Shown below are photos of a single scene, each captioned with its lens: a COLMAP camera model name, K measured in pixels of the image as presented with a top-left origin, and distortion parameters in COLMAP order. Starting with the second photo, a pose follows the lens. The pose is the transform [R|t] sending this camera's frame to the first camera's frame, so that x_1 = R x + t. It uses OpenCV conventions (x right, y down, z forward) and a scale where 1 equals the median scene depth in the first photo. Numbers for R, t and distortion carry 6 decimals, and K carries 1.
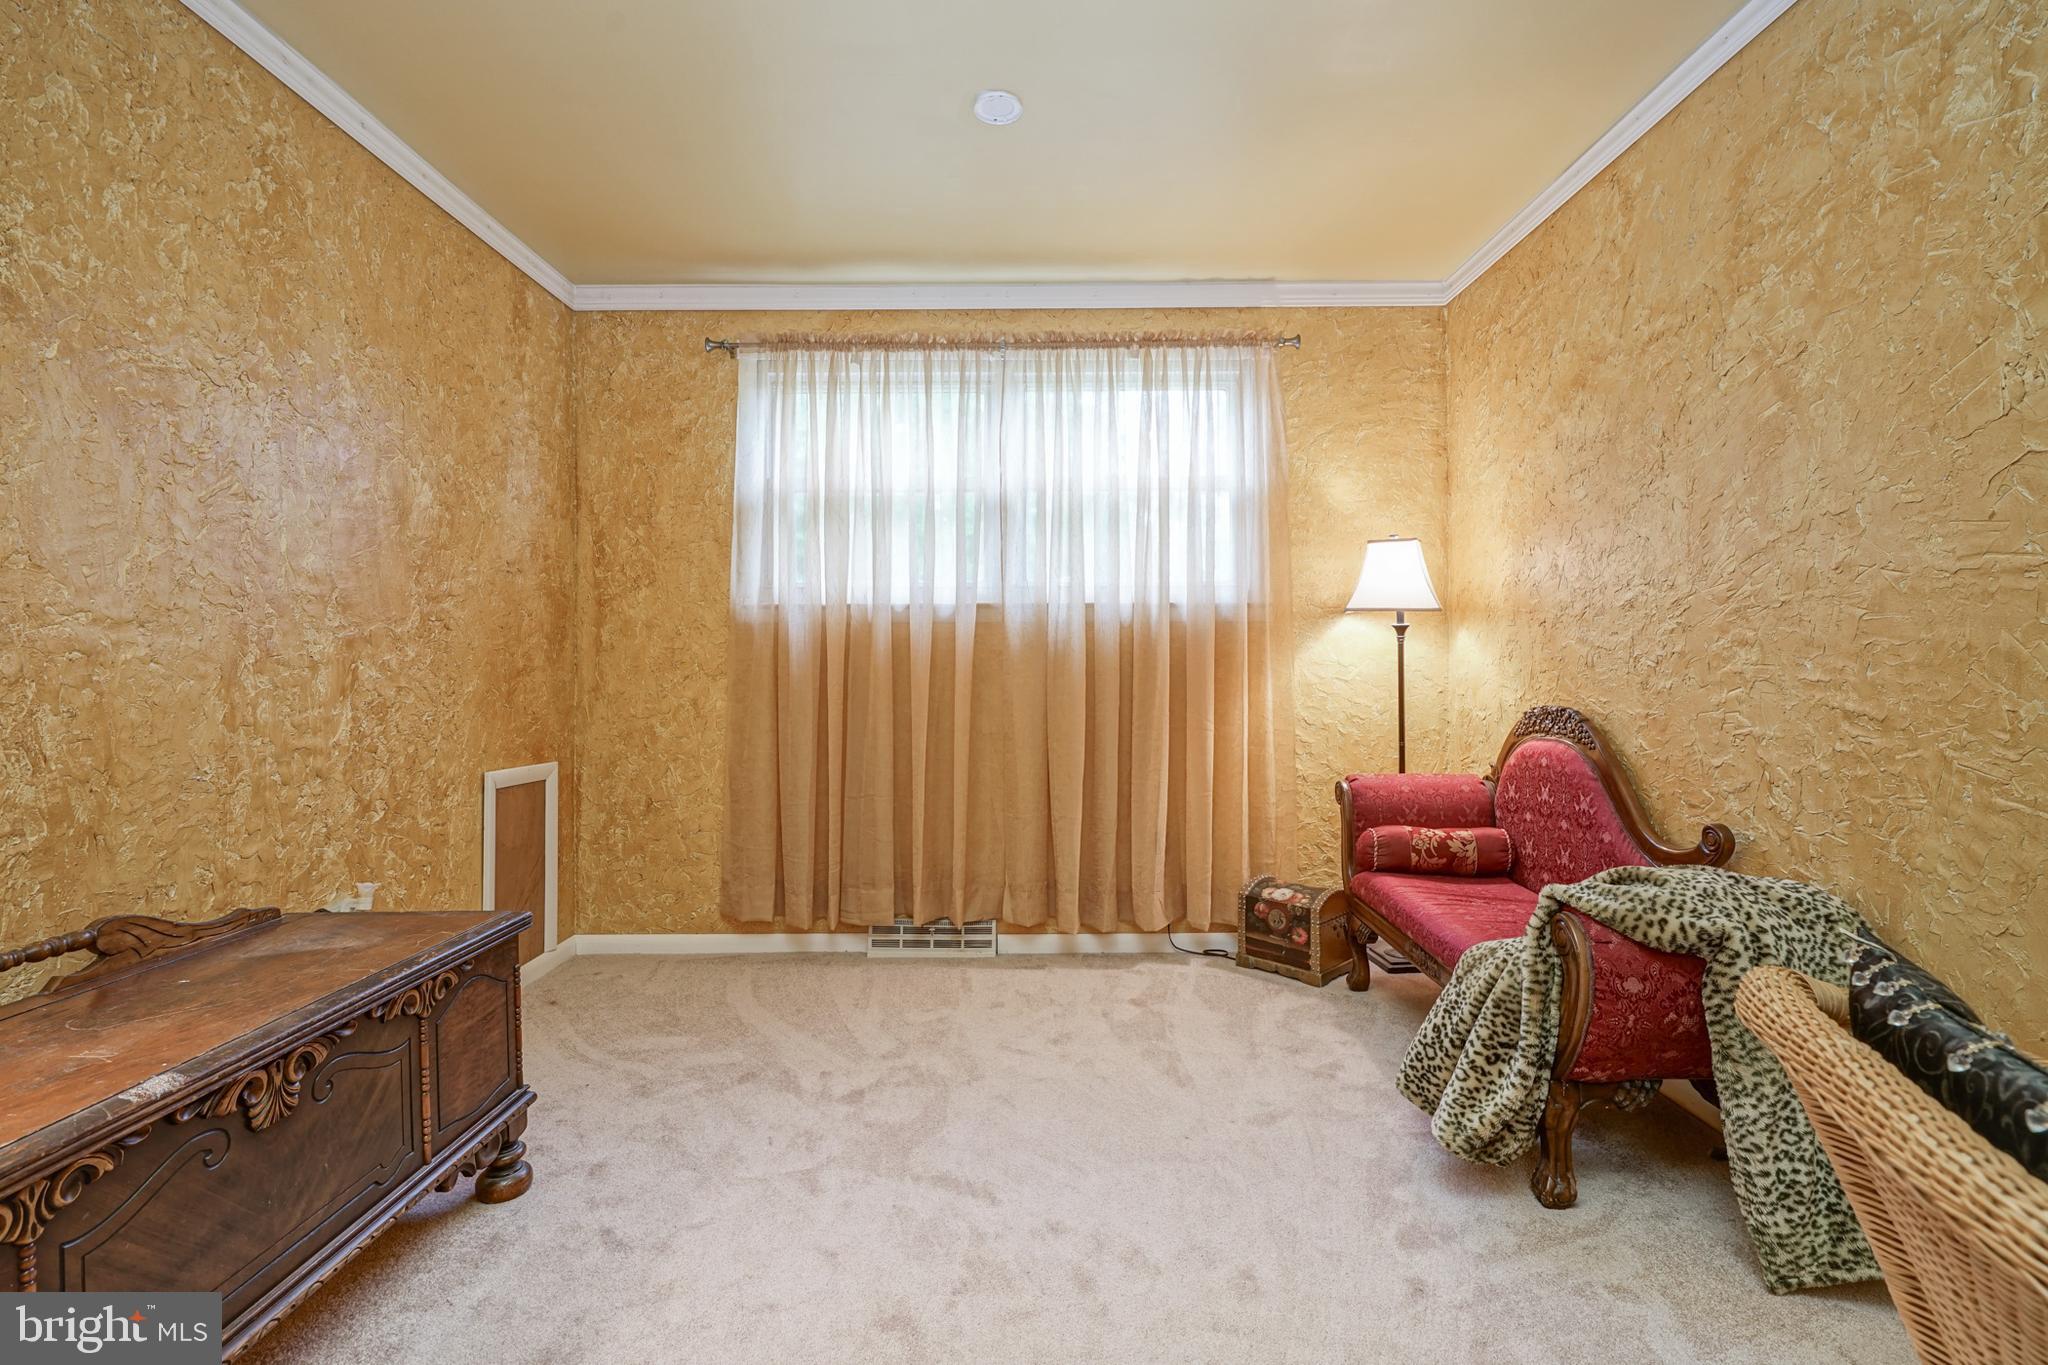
lens RADIAL K [[929.1, 0, 1042.4], [0, 929.1, 674.9], [0, 0, 1]] dist [-0.003776, 0.001313]
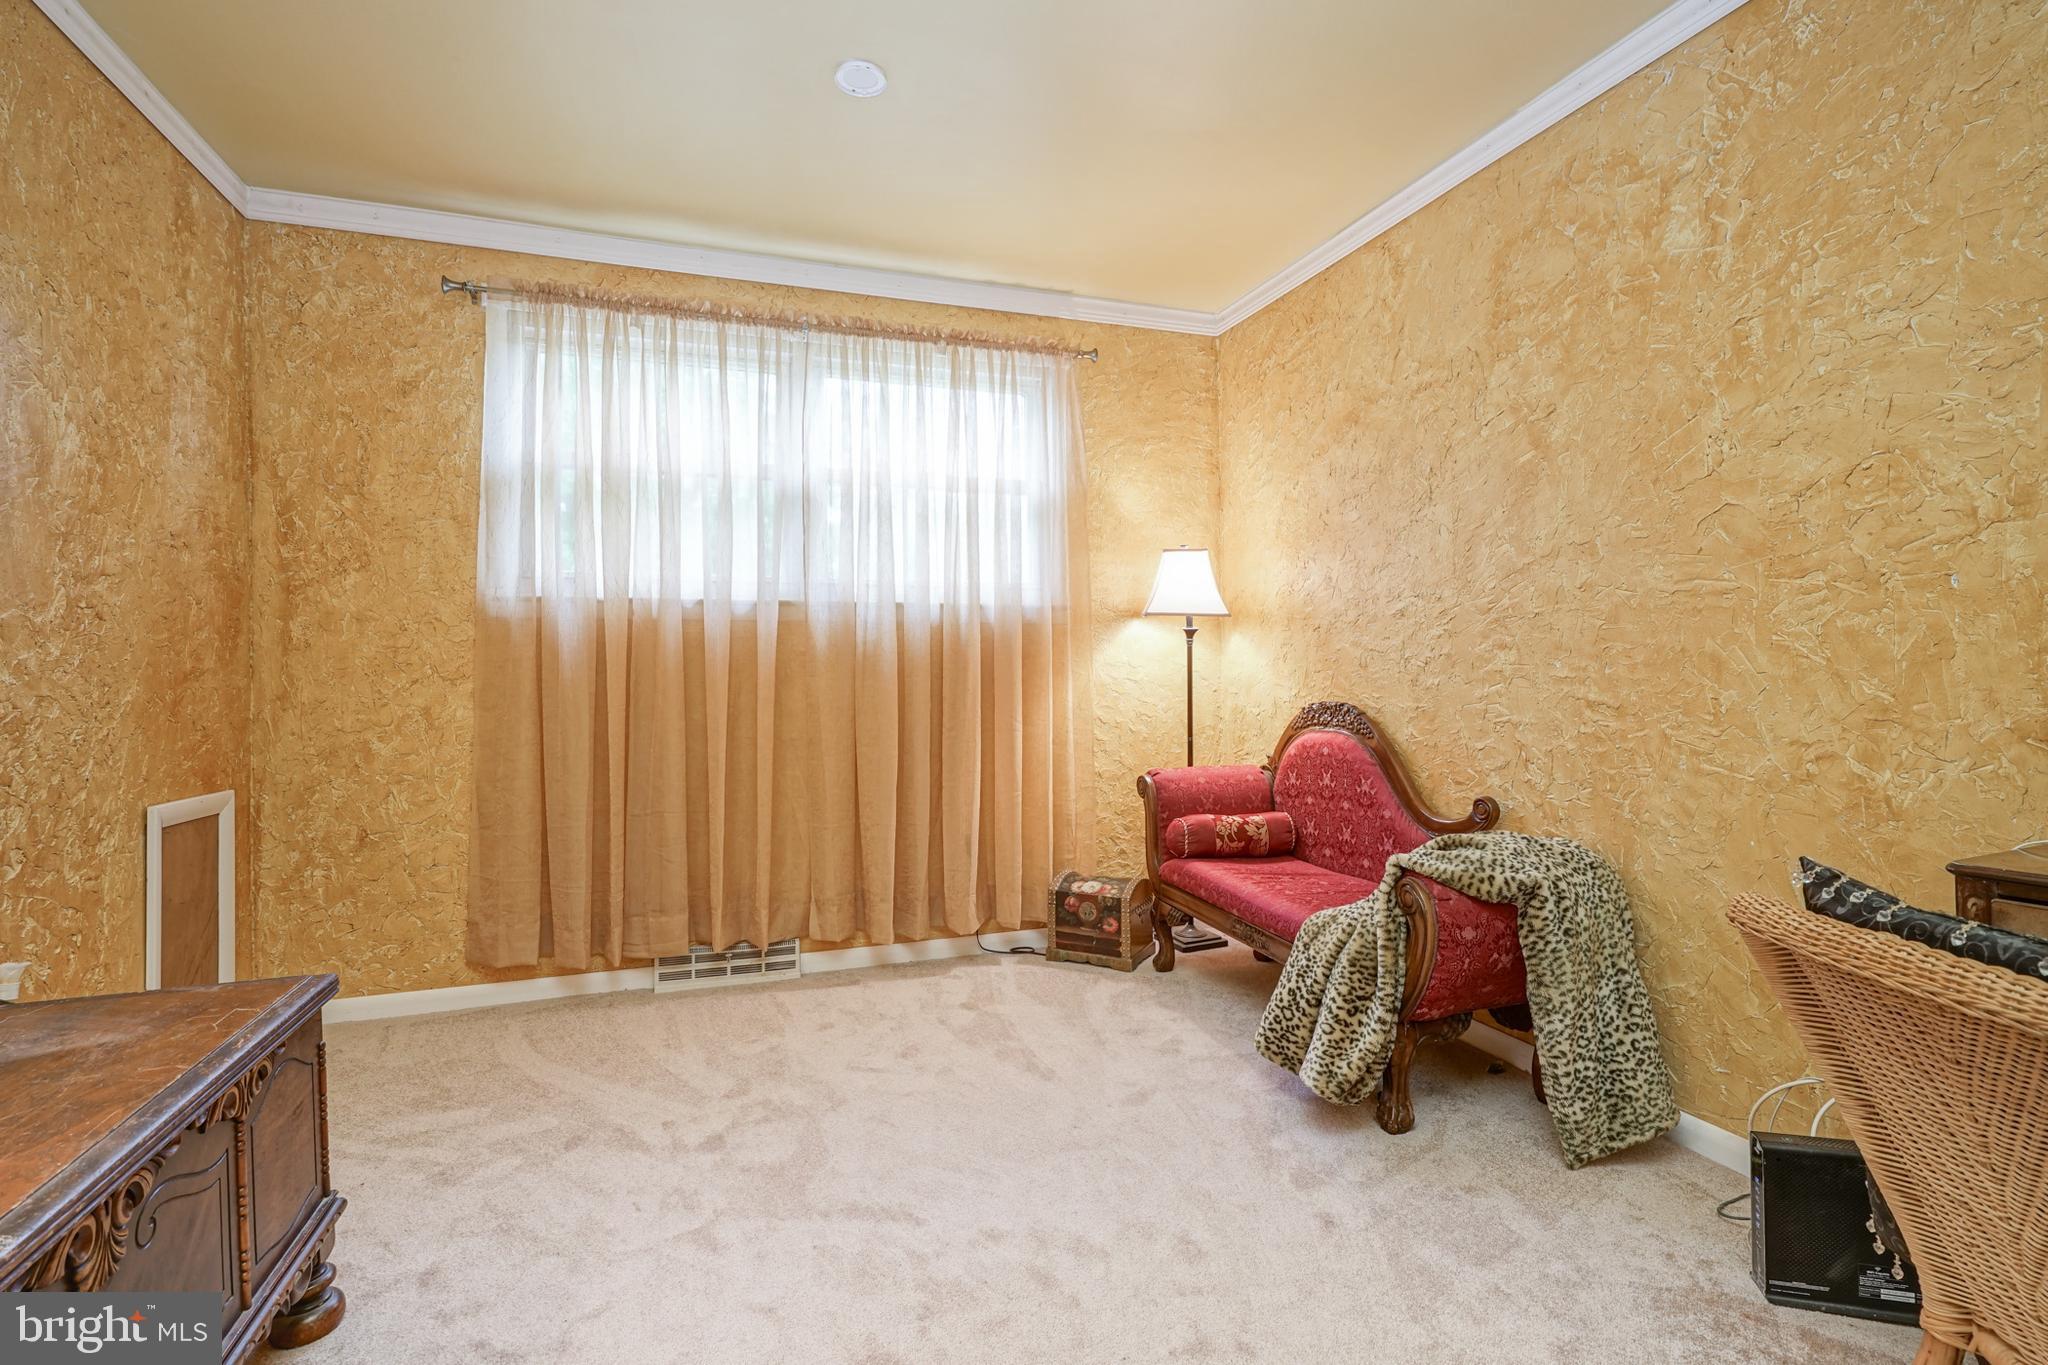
lens RADIAL K [[953.9, 0, 1022.4], [0, 953.9, 679.9], [0, 0, 1]] dist [-0.006447, 0.004117]
pose [[0.944191, -0.005710, 0.329350, -0.168506], [0.005191, 0.999984, 0.002456, 0.001840], [-0.329358, -0.000609, 0.944205, 0.019227]]
